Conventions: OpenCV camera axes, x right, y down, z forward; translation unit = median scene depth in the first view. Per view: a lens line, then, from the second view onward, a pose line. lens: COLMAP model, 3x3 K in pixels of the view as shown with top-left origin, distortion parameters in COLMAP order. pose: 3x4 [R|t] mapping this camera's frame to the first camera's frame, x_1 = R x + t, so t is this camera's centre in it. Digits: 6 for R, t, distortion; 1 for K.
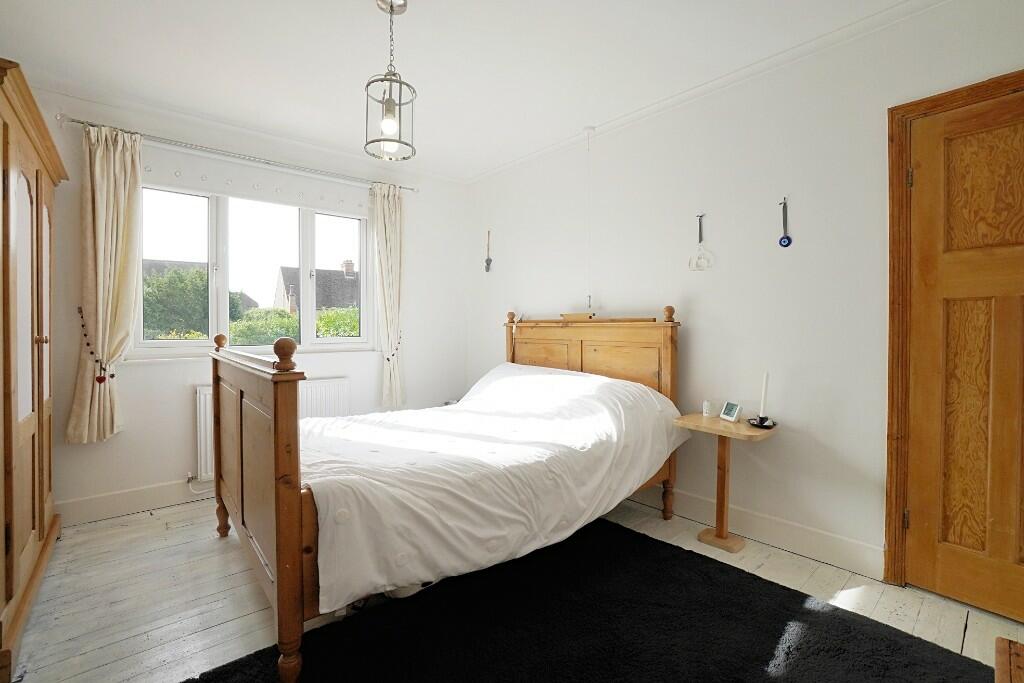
lens RADIAL K [[453.7, 0, 506.0], [0, 453.7, 330.3], [0, 0, 1]] dist [-0.062923, 0.021720]
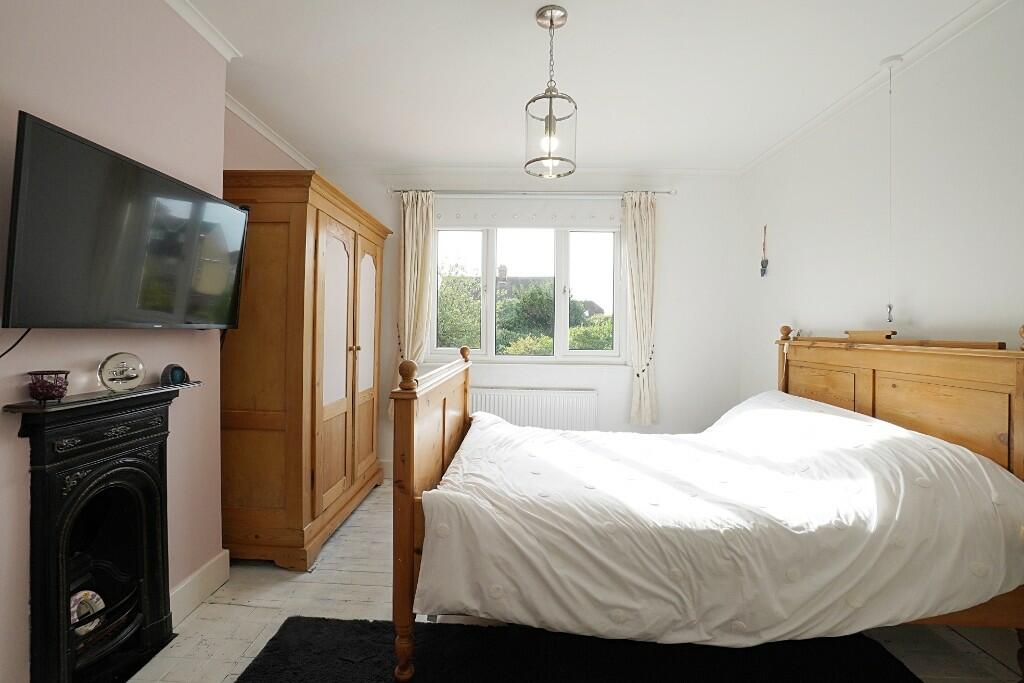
lens RADIAL K [[453.7, 0, 506.0], [0, 453.7, 330.3], [0, 0, 1]] dist [-0.062923, 0.021720]
pose [[0.749363, 0.010368, -0.662079, 0.260143], [-0.018037, 0.999826, -0.004758, -0.034164], [0.661914, 0.015507, 0.749419, 0.167482]]
